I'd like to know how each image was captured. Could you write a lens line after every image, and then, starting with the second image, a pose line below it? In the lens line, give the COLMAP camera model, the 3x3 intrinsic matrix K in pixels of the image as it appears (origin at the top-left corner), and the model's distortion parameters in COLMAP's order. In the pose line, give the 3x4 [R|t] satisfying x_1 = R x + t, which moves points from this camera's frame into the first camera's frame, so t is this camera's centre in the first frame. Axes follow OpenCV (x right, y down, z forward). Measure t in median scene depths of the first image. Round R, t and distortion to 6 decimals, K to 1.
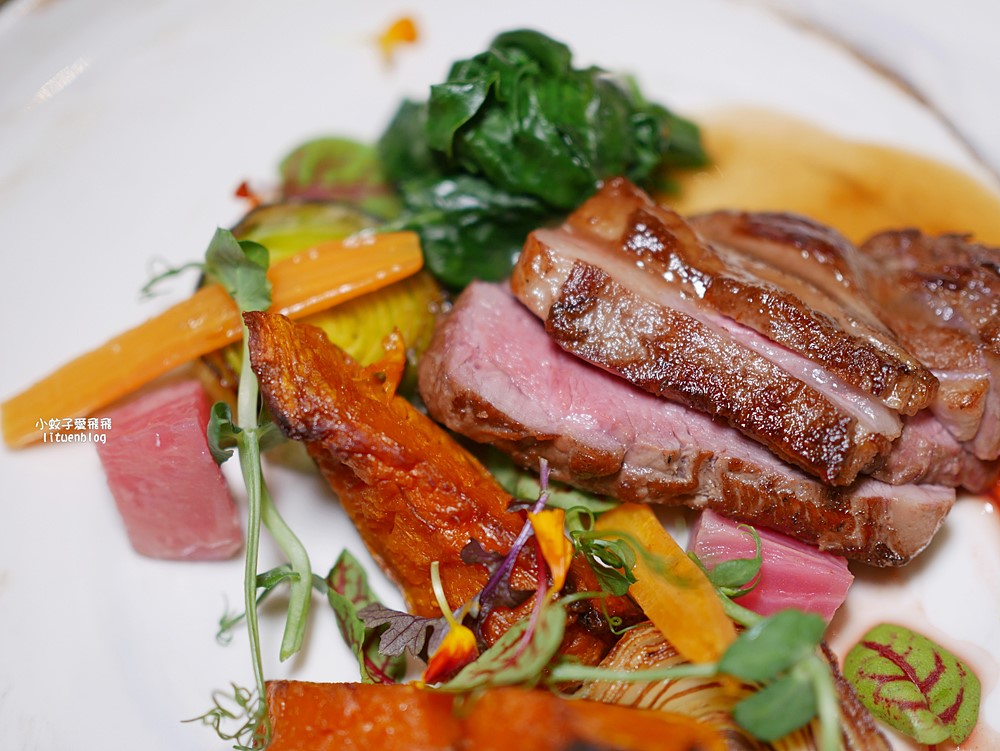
lens RADIAL K [[1461.5, 0, 462.9], [0, 1461.5, 395.2], [0, 0, 1]] dist [-0.097655, 0.000000]
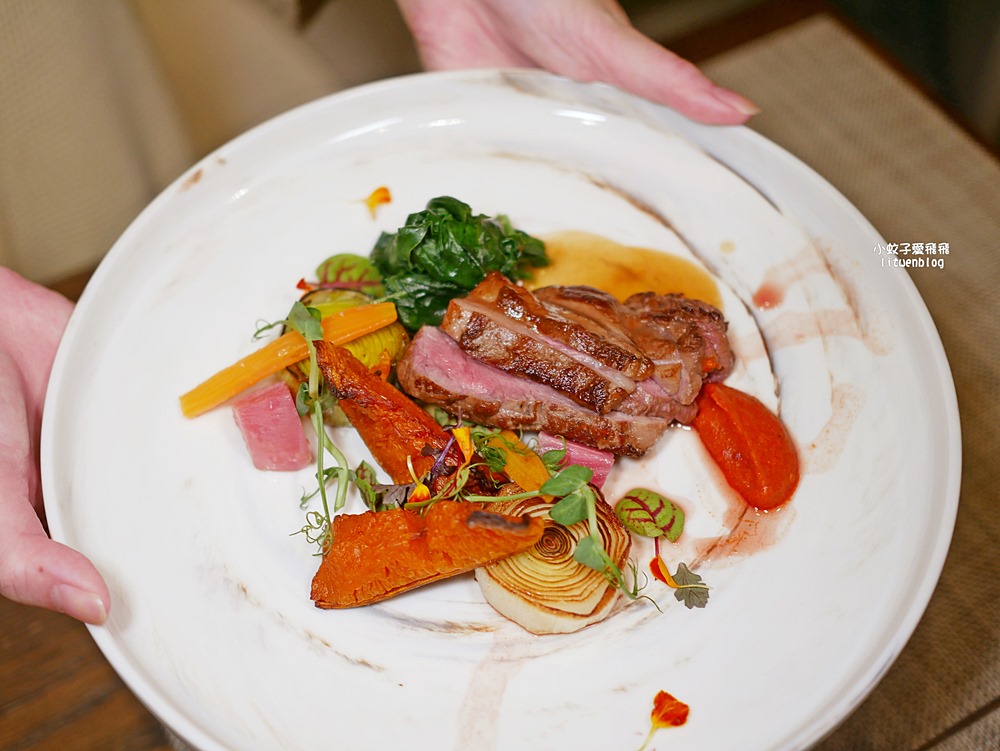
lens RADIAL K [[1461.5, 0, 500.9], [0, 1461.5, 376.1], [0, 0, 1]] dist [-0.097655, 0.000000]
pose [[0.998053, -0.035802, 0.051064, 0.008976], [0.040031, 0.995630, -0.084368, 0.169752], [-0.047820, 0.086248, 0.995125, -1.018841]]
